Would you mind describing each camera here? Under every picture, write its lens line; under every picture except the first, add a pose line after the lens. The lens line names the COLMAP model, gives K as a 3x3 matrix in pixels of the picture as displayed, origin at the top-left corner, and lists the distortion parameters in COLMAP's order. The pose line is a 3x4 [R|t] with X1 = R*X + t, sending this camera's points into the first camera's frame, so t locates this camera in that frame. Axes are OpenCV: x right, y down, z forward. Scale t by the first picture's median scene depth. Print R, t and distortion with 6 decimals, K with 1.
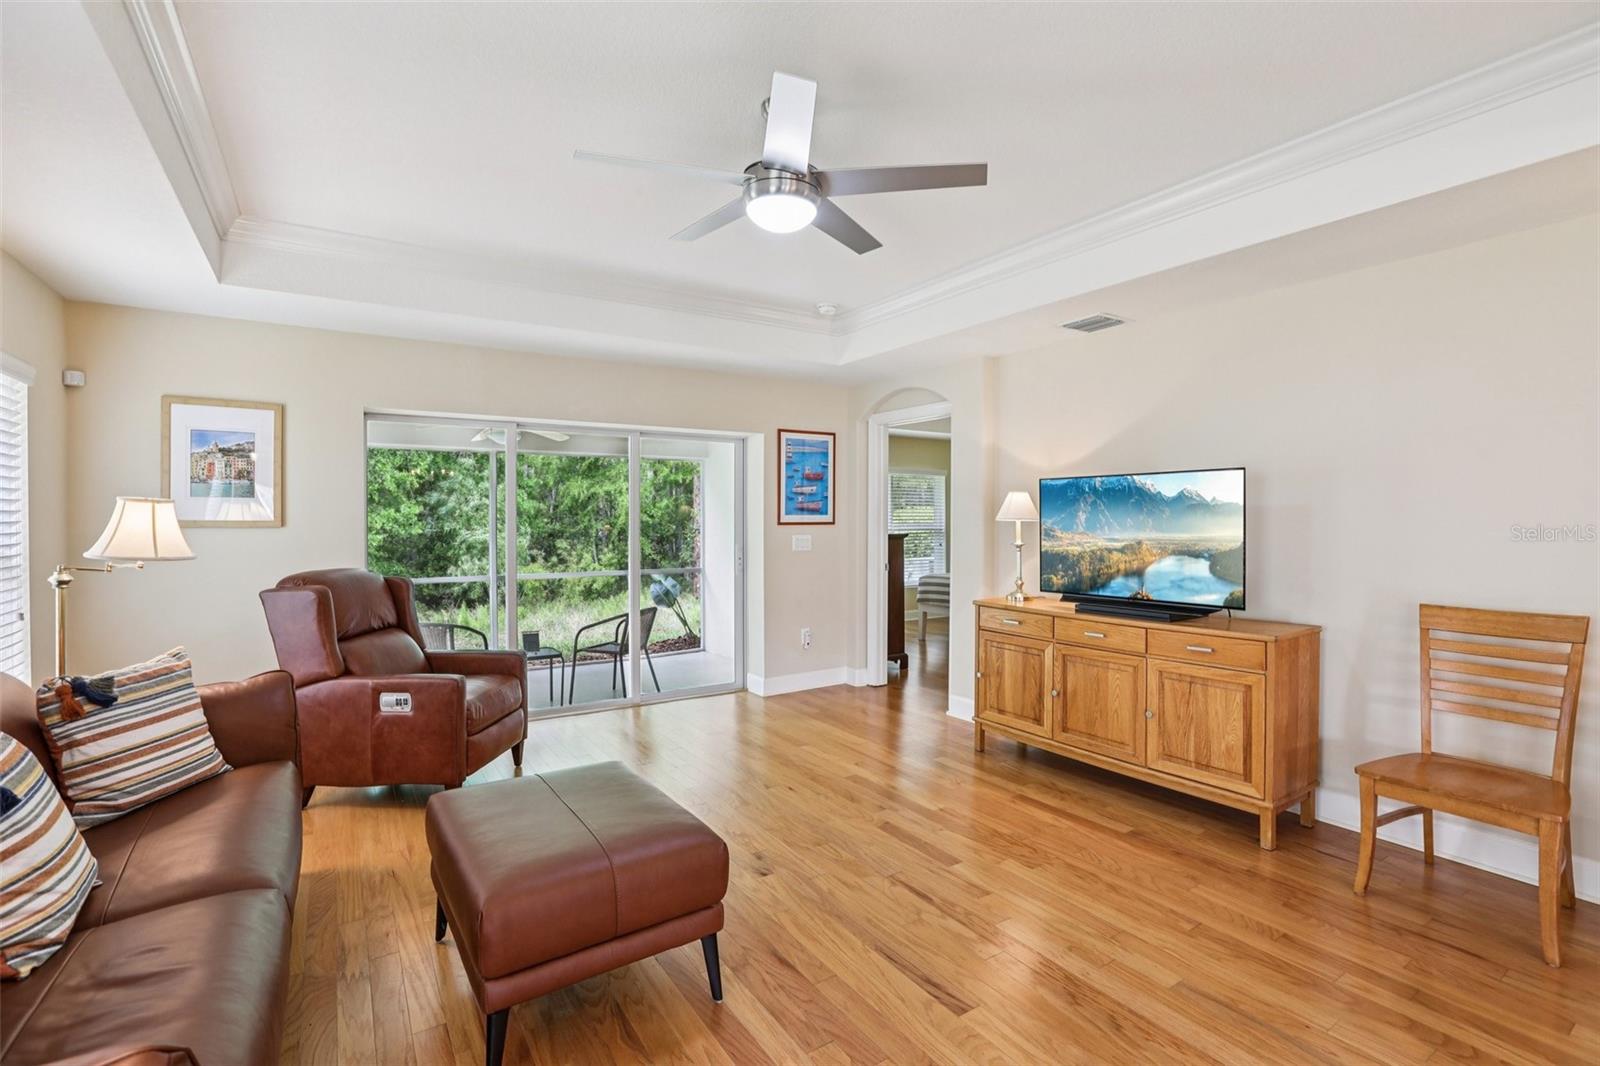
lens RADIAL K [[730.1, 0, 793.0], [0, 730.1, 524.2], [0, 0, 1]] dist [-0.030359, 0.005583]
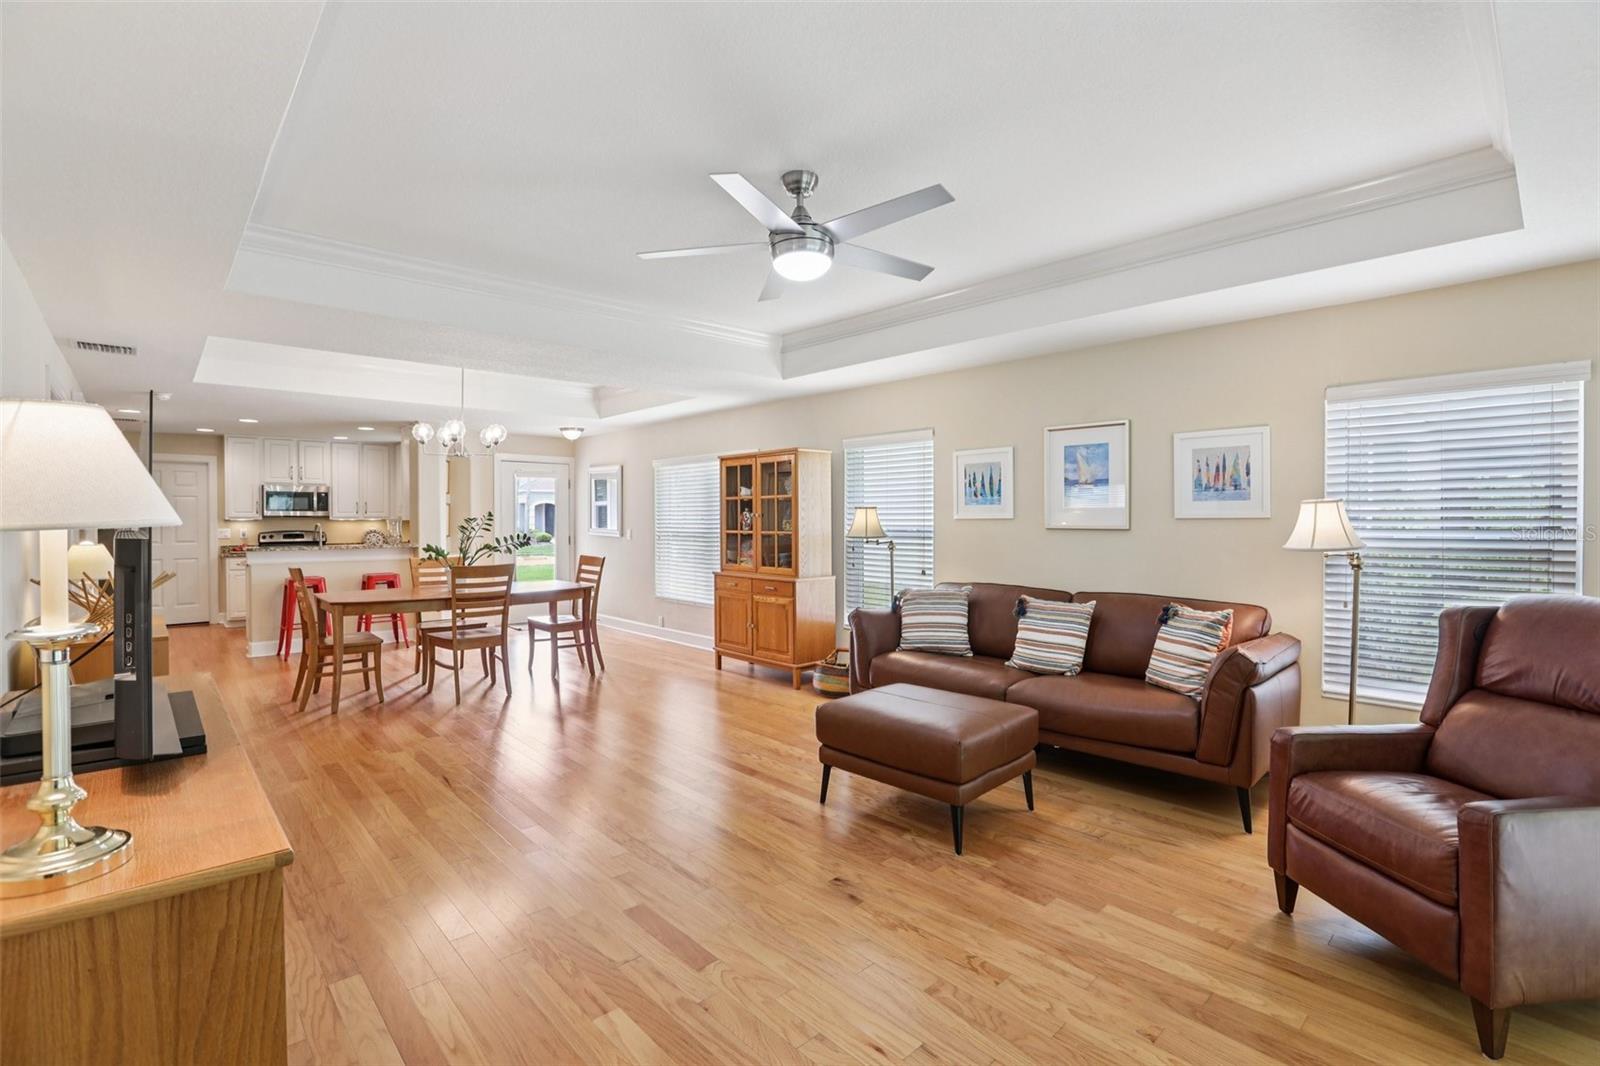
lens RADIAL K [[730.1, 0, 801.4], [0, 730.1, 522.2], [0, 0, 1]] dist [-0.030359, 0.005583]
pose [[-0.983168, 0.005889, -0.182609, 0.184597], [0.003764, 0.999921, 0.011985, -0.013726], [0.182665, 0.011096, -0.983113, 1.953897]]
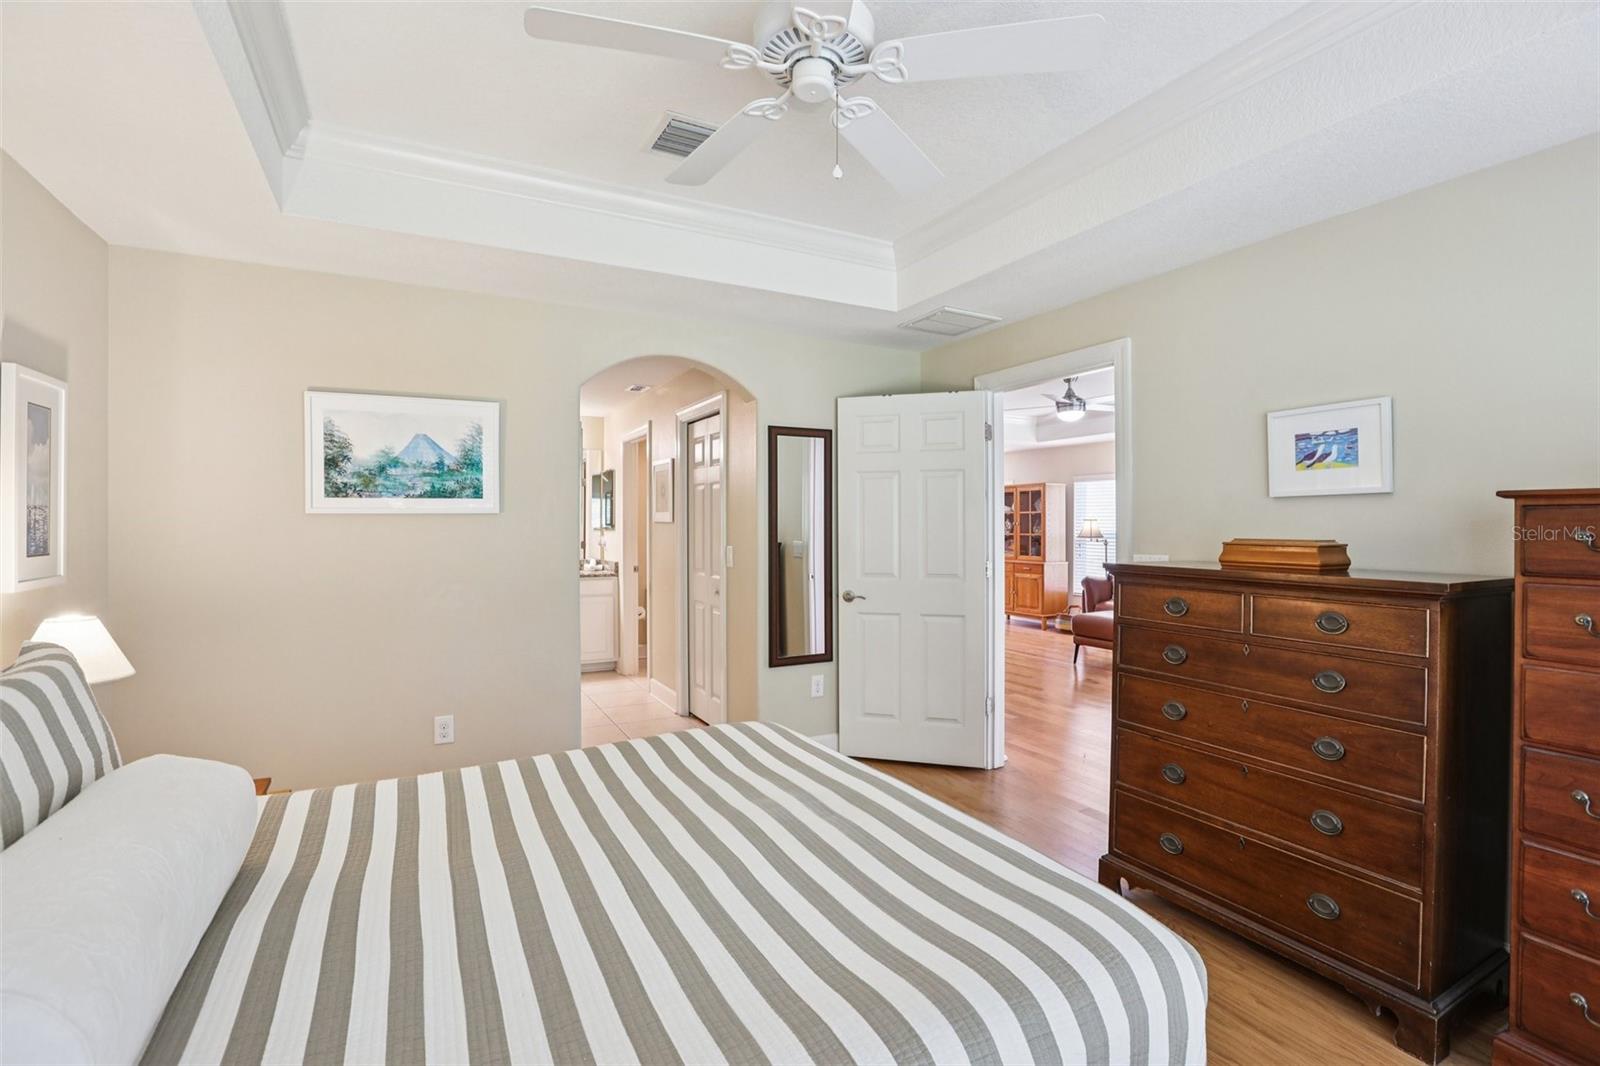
lens RADIAL K [[730.1, 0, 803.6], [0, 730.1, 535.3], [0, 0, 1]] dist [-0.030359, 0.005583]
pose [[-0.997231, 0.007114, 0.074030, 0.765448], [0.008409, 0.999817, 0.017193, -0.023494], [-0.073895, 0.017768, -0.997108, 3.592618]]
